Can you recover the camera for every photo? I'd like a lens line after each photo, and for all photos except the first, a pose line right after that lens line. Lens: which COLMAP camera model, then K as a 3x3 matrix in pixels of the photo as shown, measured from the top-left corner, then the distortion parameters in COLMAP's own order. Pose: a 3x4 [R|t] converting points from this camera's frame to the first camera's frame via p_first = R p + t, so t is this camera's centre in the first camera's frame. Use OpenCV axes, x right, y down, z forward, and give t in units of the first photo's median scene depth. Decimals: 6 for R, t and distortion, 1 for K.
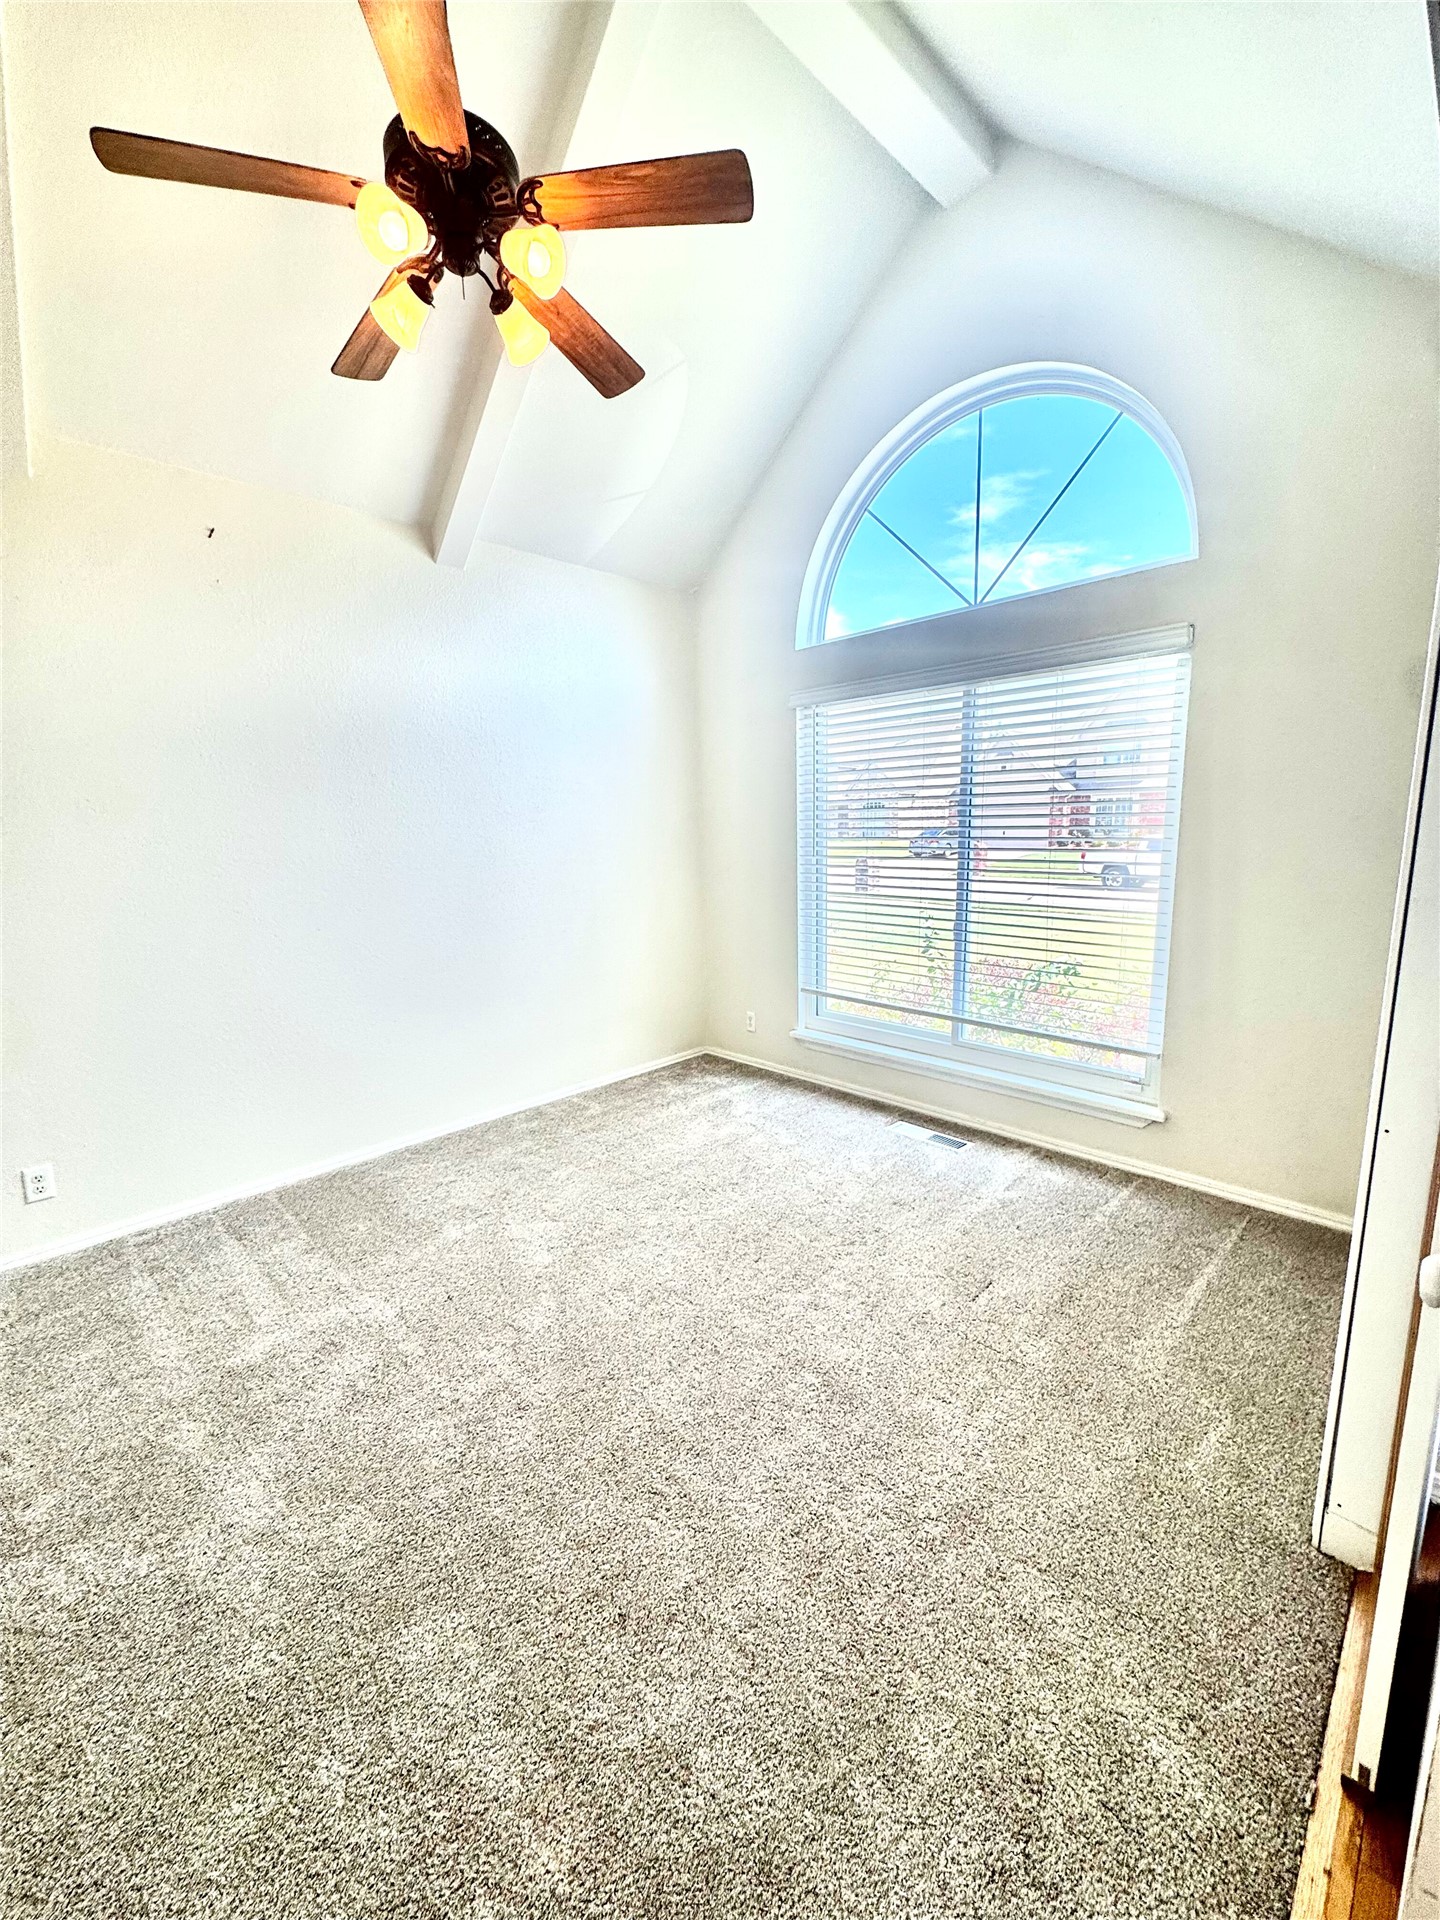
lens RADIAL K [[772.3, 0, 721.0], [0, 772.3, 955.4], [0, 0, 1]] dist [-0.004013, 0.000520]
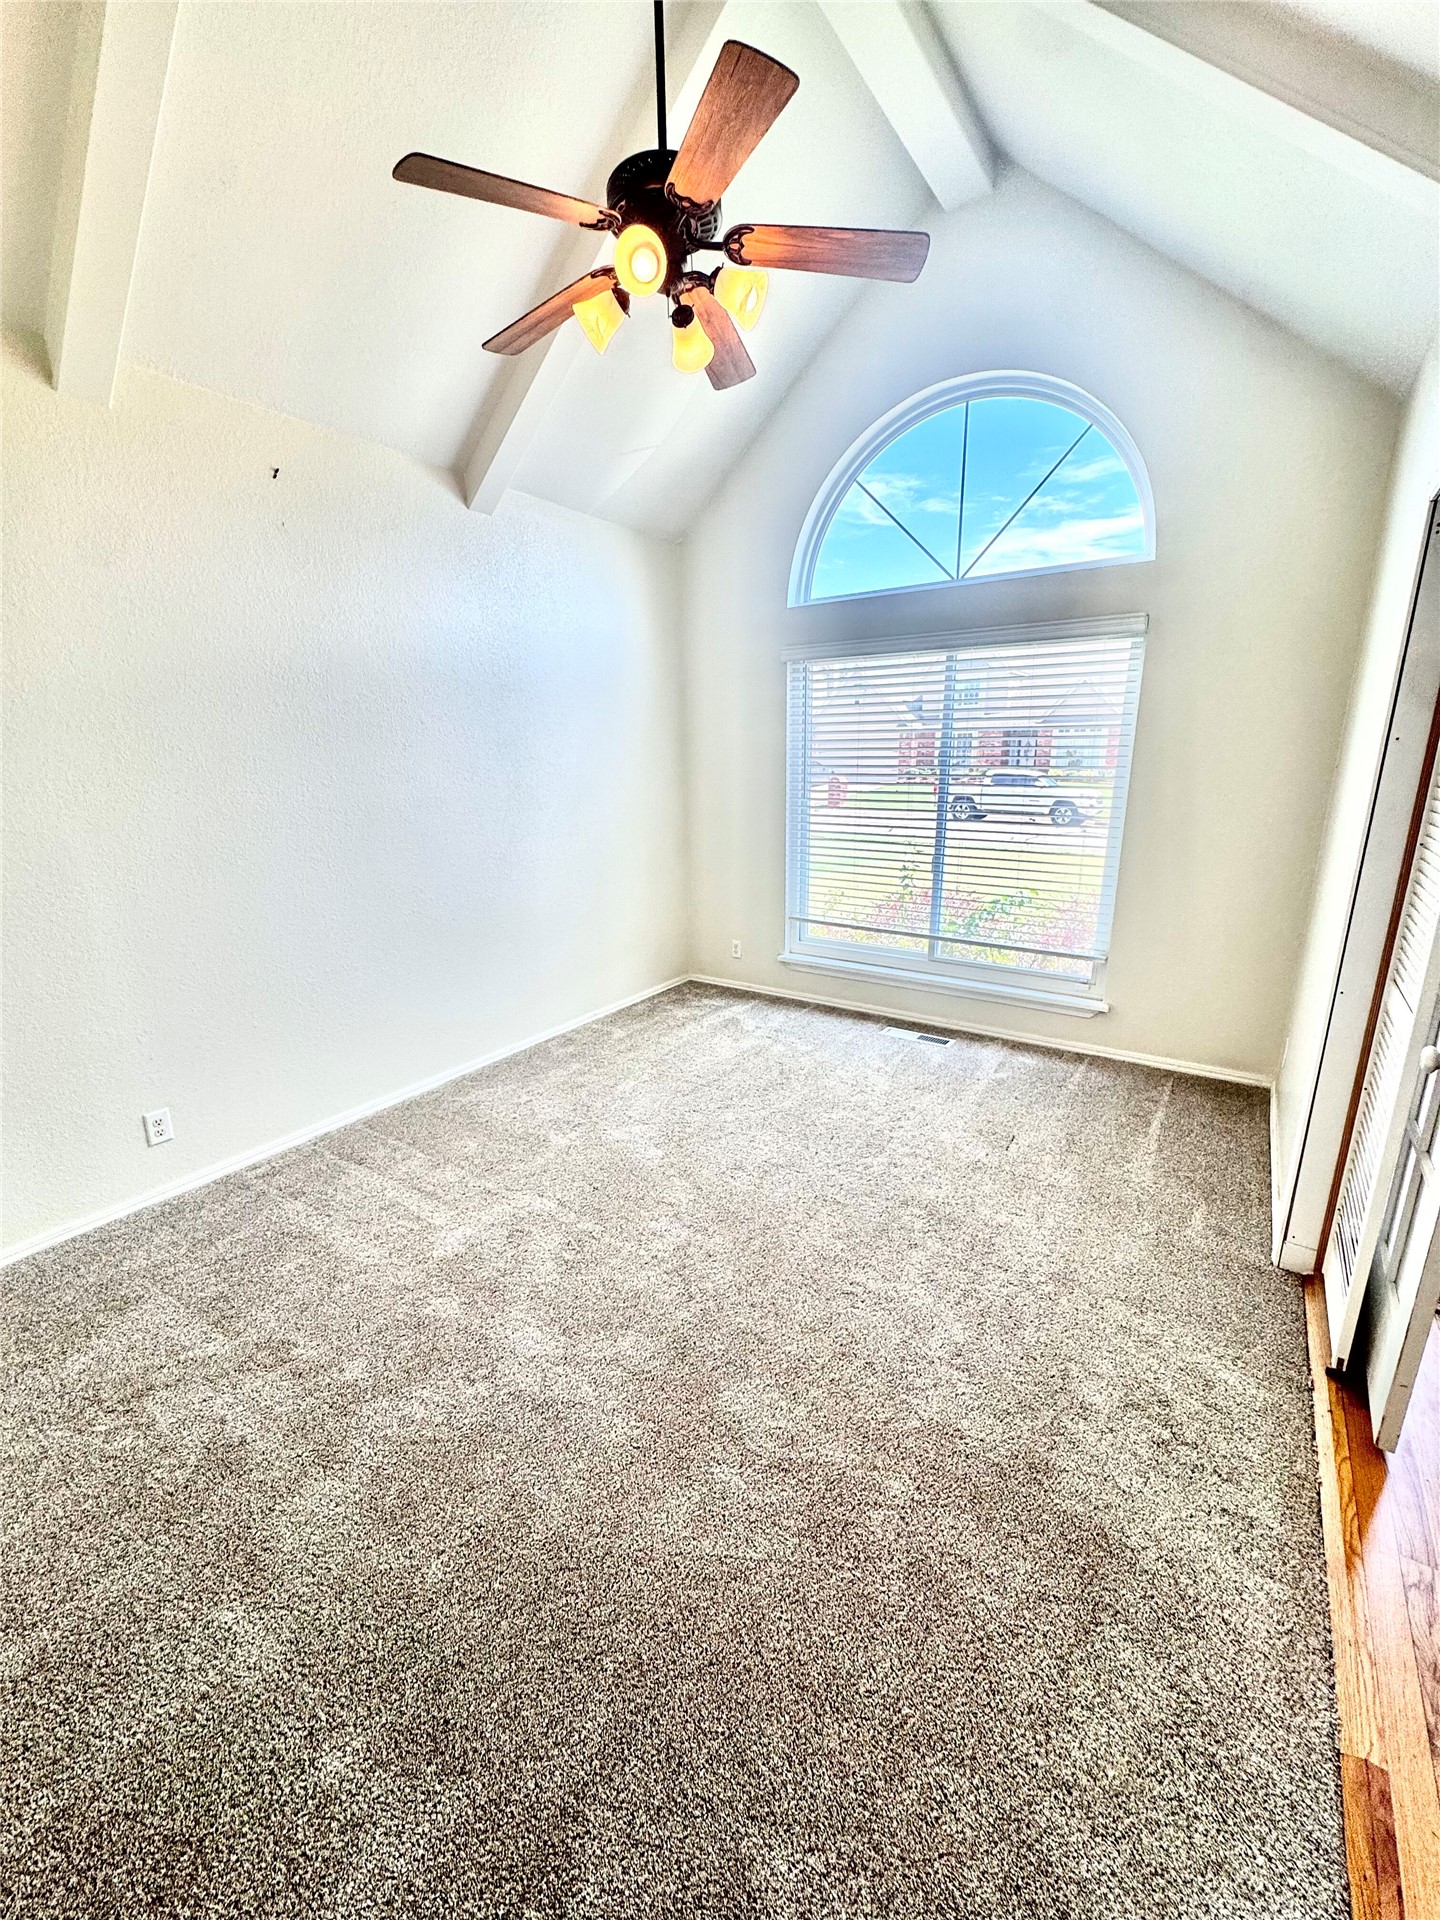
lens RADIAL K [[772.3, 0, 719.6], [0, 772.3, 956.9], [0, 0, 1]] dist [-0.004013, 0.000520]
pose [[0.981368, -0.040592, 0.187803, -0.290938], [0.023788, 0.995577, 0.090885, -0.006628], [-0.190662, -0.084724, 0.977993, -0.120592]]
